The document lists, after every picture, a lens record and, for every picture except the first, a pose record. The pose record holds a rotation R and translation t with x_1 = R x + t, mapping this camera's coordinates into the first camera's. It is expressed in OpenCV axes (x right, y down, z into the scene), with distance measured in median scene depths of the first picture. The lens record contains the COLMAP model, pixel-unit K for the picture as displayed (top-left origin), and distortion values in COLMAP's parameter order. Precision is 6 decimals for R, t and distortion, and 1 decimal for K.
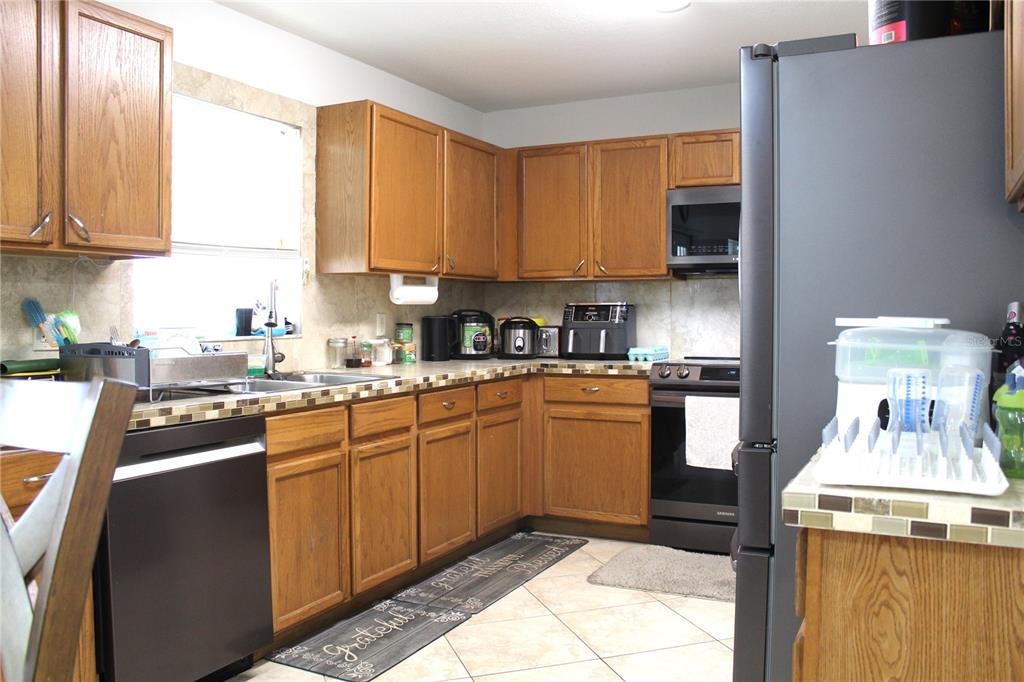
lens RADIAL K [[849.4, 0, 512.0], [0, 849.4, 341.0], [0, 0, 1]] dist [-0.177847, 0.163309]
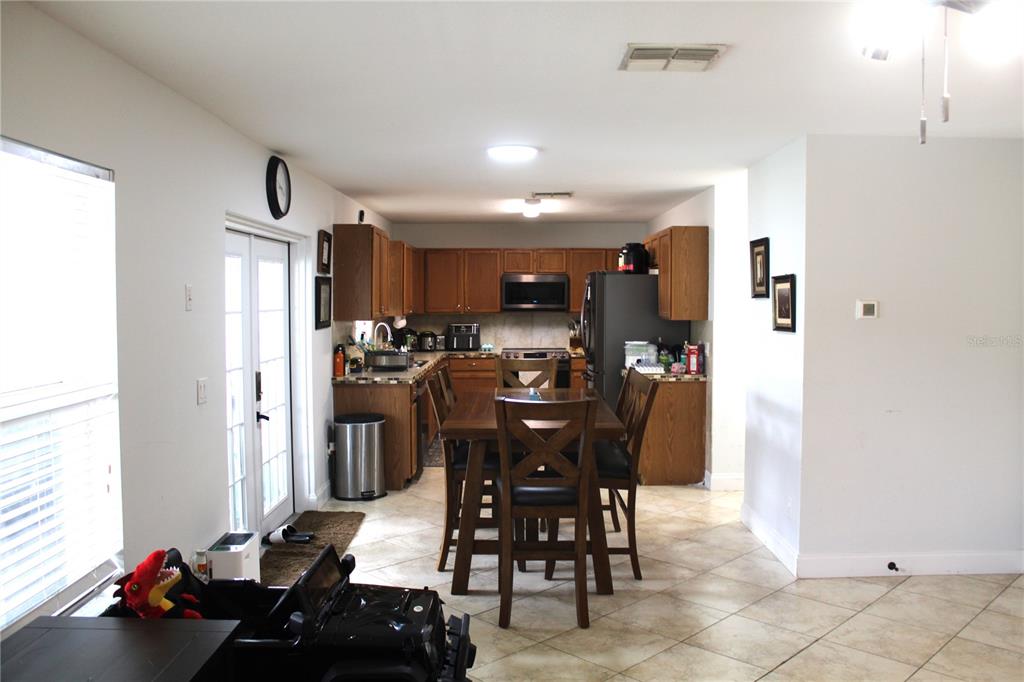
lens RADIAL K [[849.4, 0, 512.0], [0, 849.4, 341.0], [0, 0, 1]] dist [-0.177847, 0.163309]
pose [[0.891398, -0.022426, 0.452667, -0.838482], [0.014173, 0.999666, 0.021617, -0.052236], [-0.453000, -0.012854, 0.891418, -1.053754]]
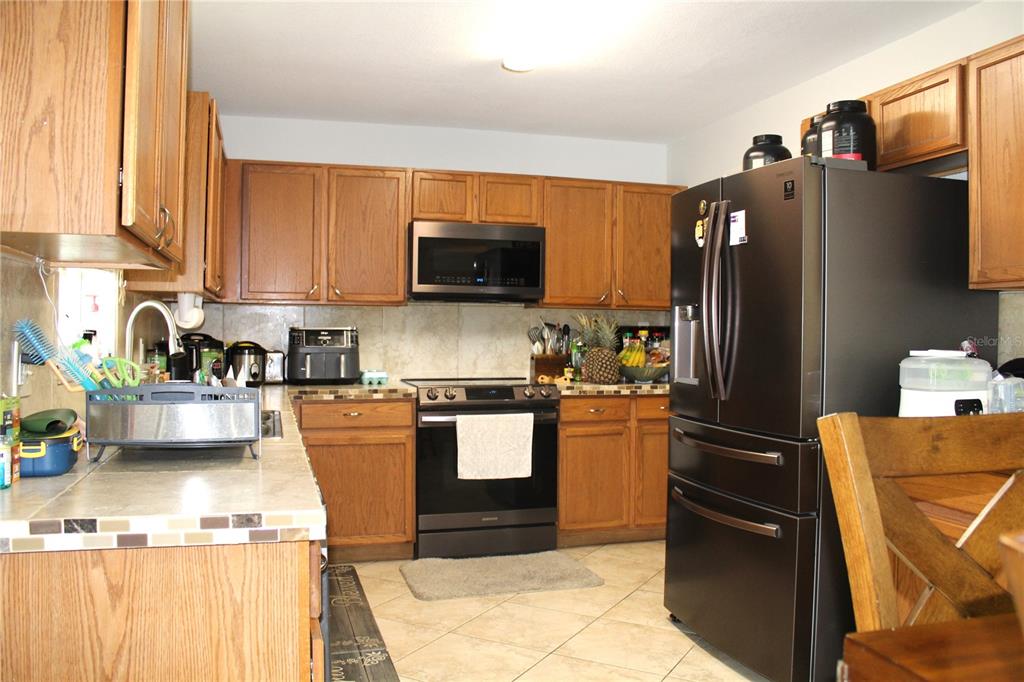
lens RADIAL K [[849.4, 0, 512.0], [0, 849.4, 341.0], [0, 0, 1]] dist [-0.177847, 0.163309]
pose [[0.728862, -0.001452, 0.684659, -0.460619], [0.015212, 0.999785, -0.014074, -0.013099], [-0.684491, 0.020674, 0.728728, 0.145215]]
